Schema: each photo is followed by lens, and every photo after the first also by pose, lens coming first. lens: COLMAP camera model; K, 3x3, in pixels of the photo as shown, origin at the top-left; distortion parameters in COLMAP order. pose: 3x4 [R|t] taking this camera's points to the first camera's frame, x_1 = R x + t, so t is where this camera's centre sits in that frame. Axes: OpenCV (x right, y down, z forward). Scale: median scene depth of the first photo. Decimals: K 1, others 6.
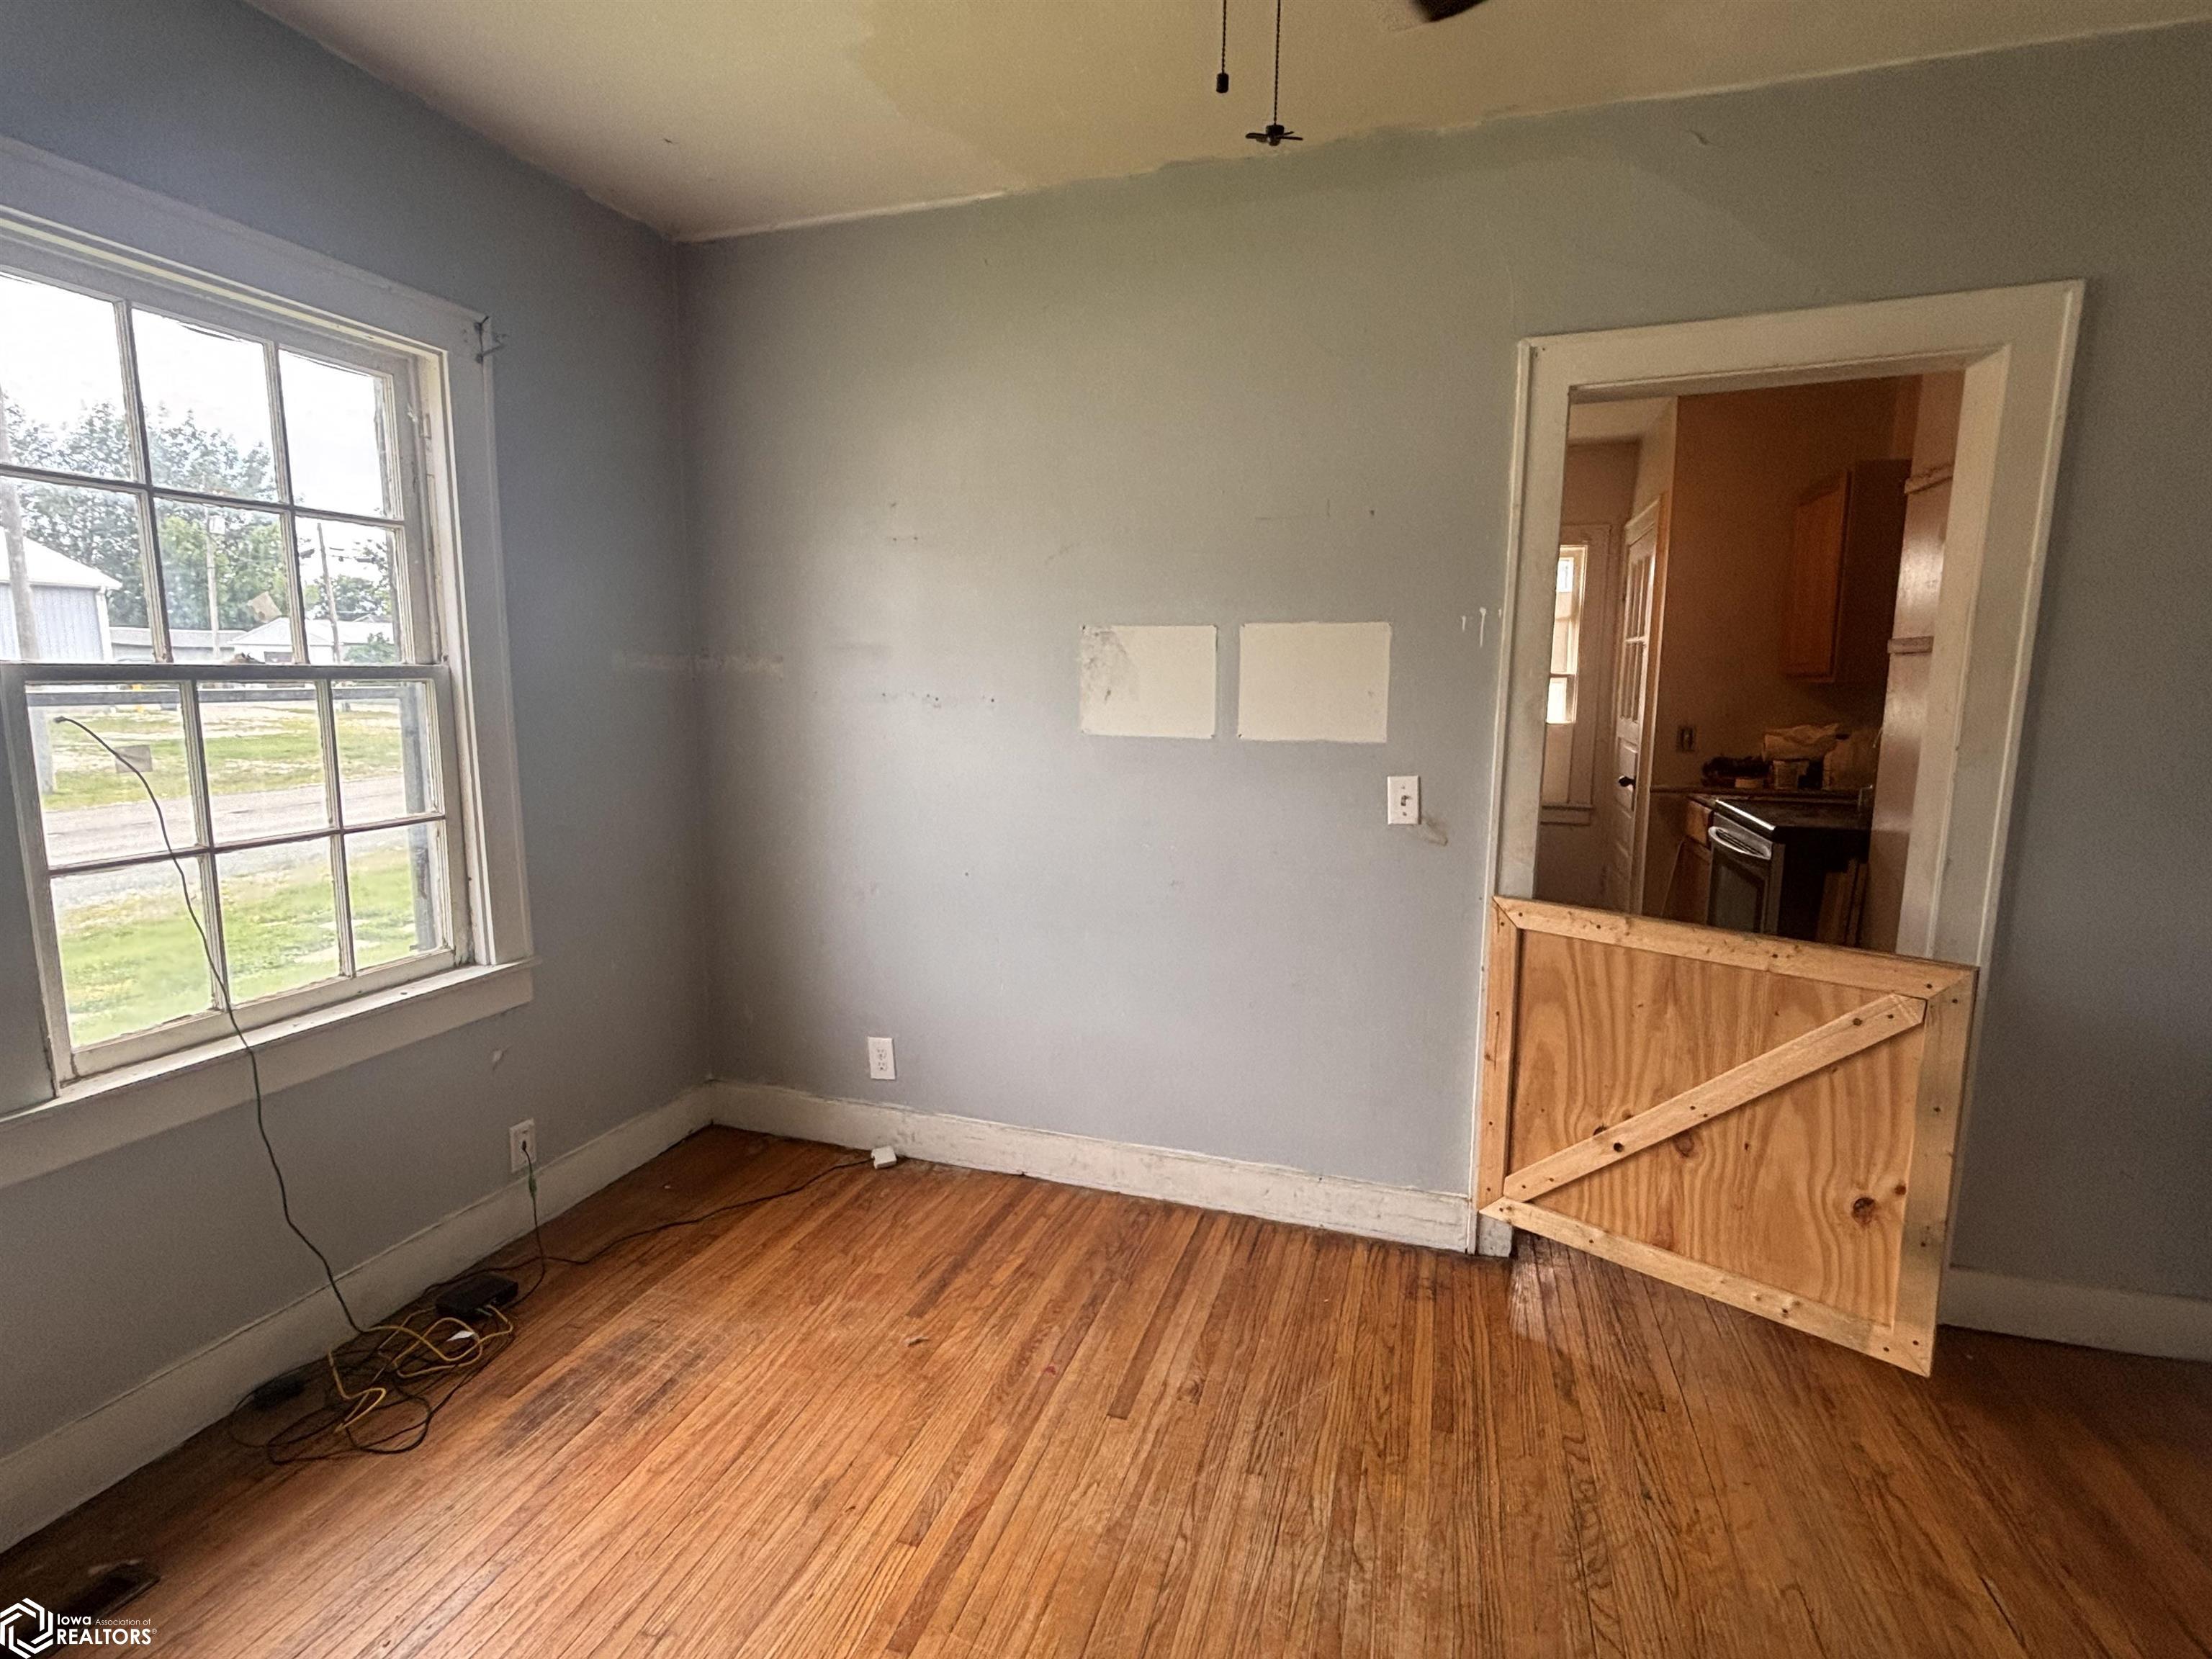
lens RADIAL K [[1048.8, 0, 1000.6], [0, 1048.8, 825.4], [0, 0, 1]] dist [0.043844, -0.038612]
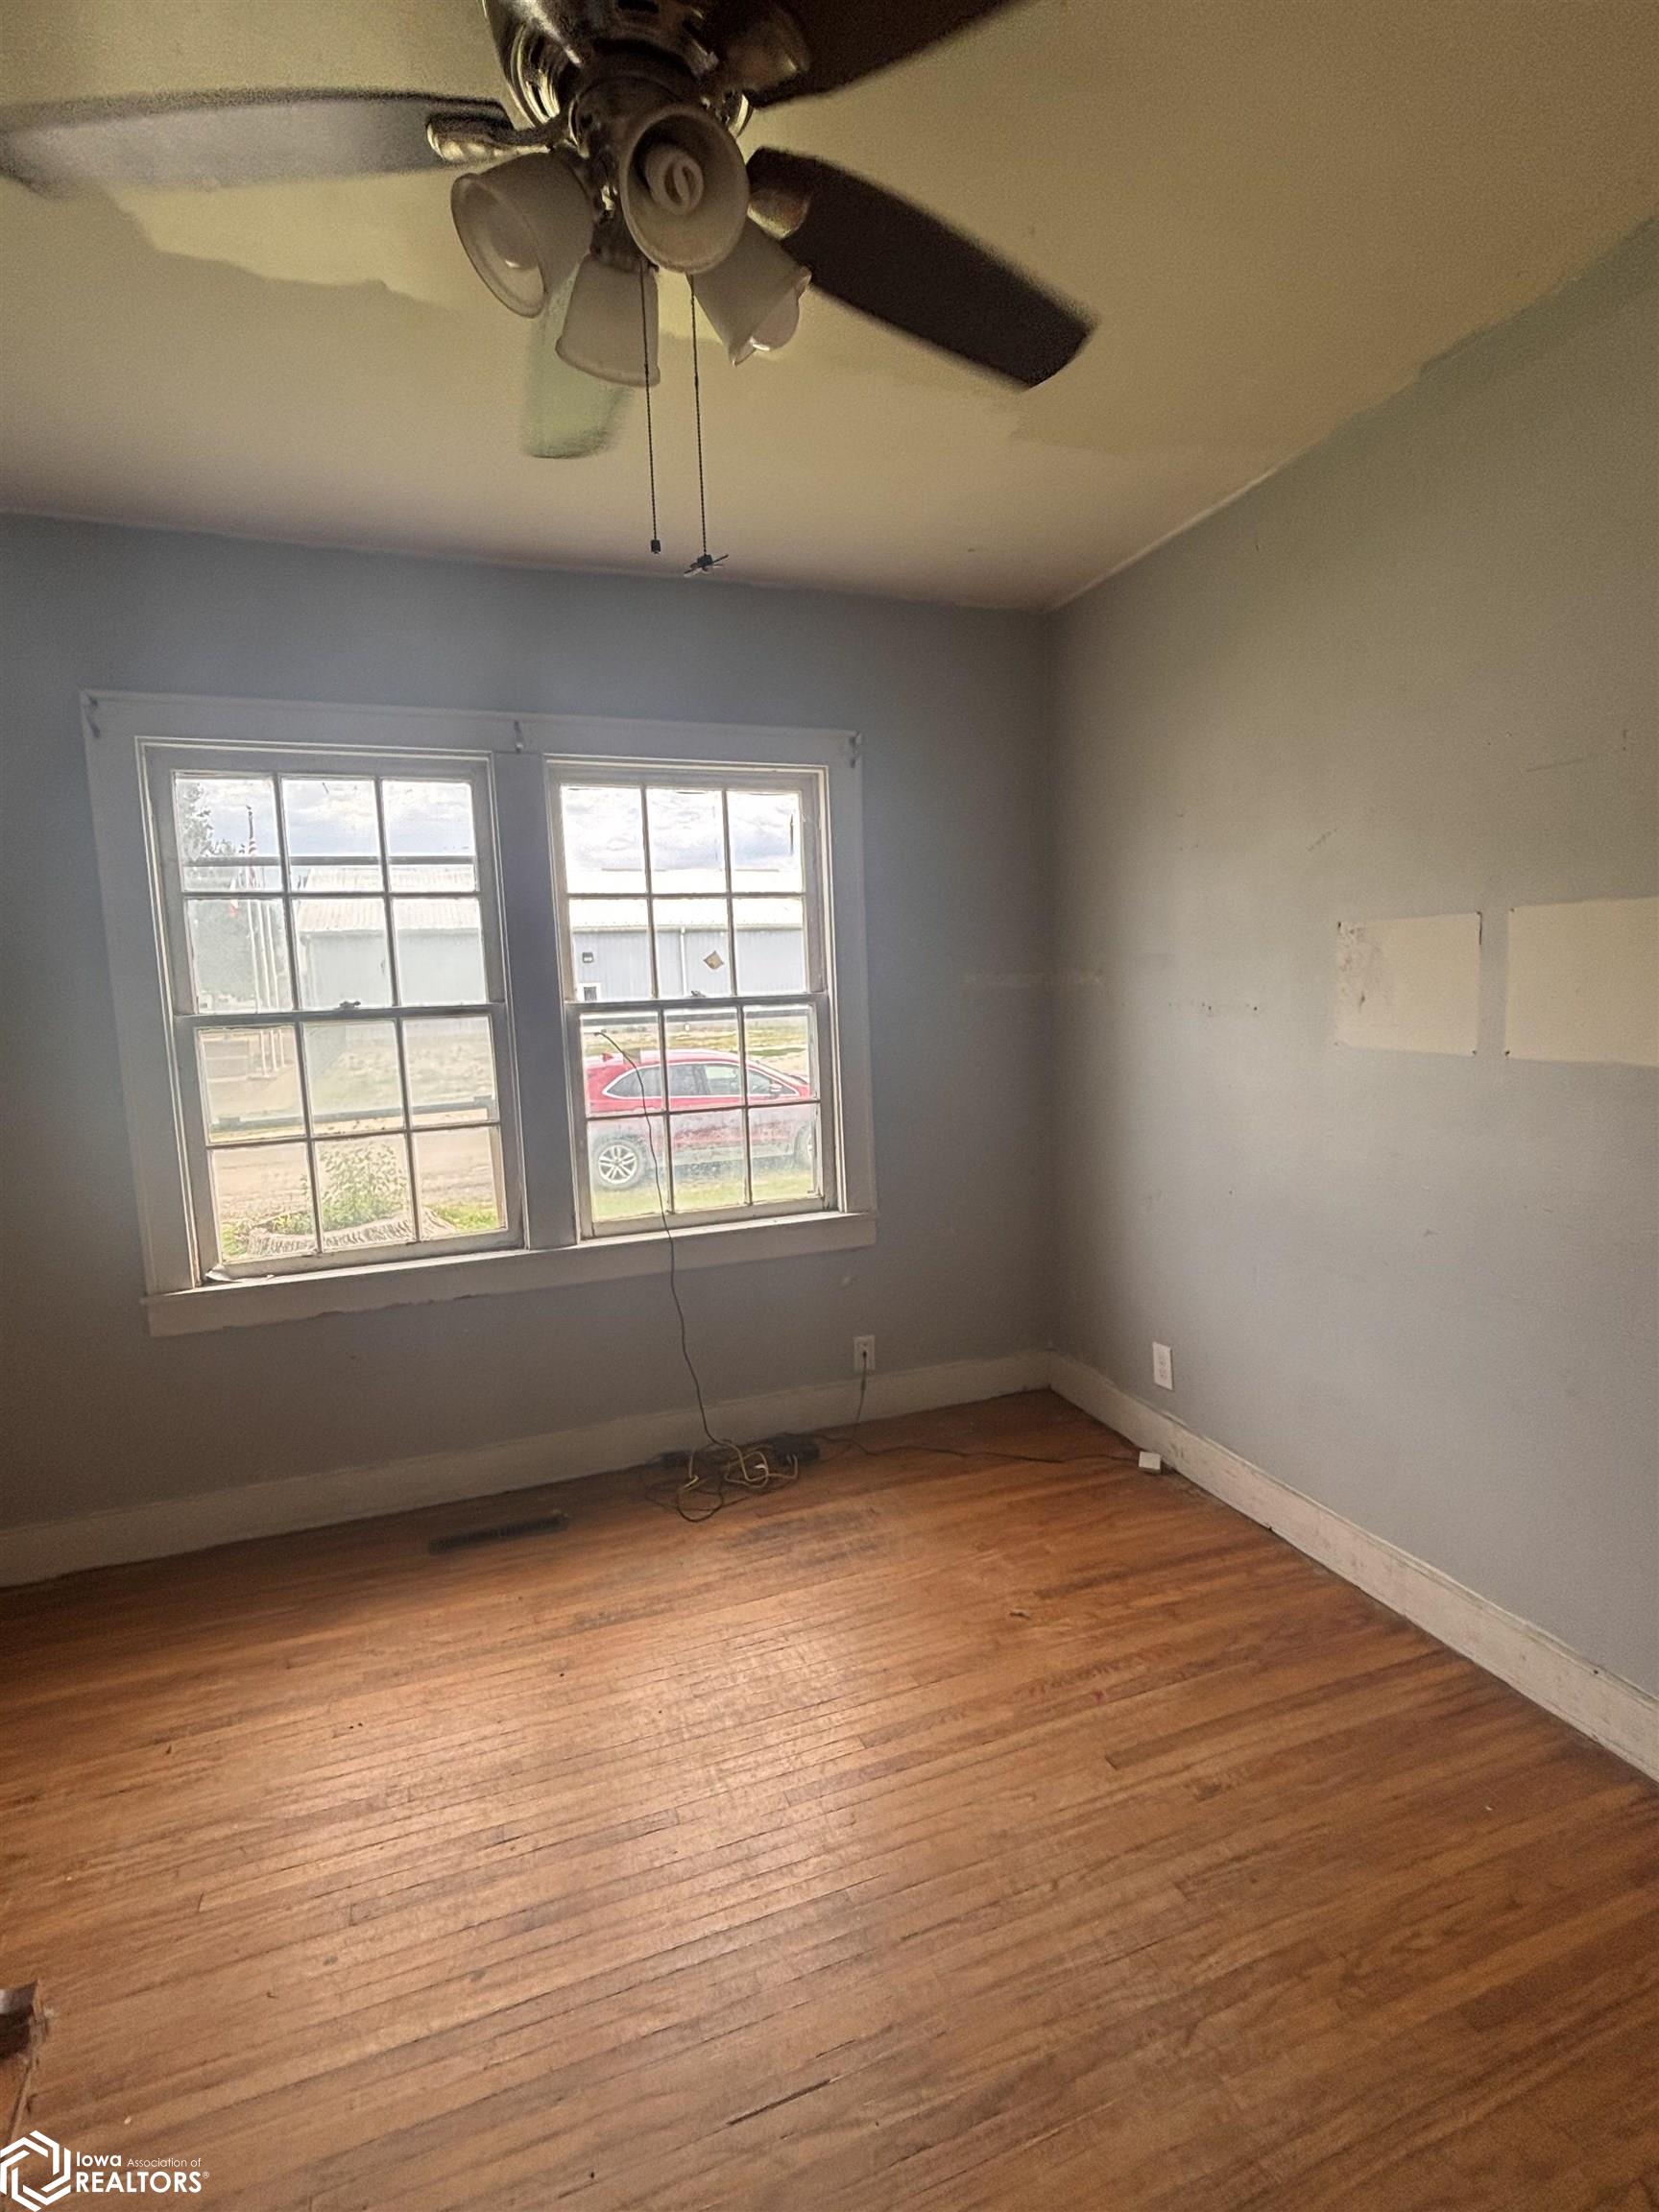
lens RADIAL K [[1002.9, 0, 829.5], [0, 1002.9, 1106.0], [0, 0, 1]] dist [-0.012030, 0.008571]
pose [[0.655022, 0.060506, -0.753184, 0.476027], [-0.067602, 0.997484, 0.021340, -0.030262], [0.752580, 0.036938, 0.657464, 0.154990]]
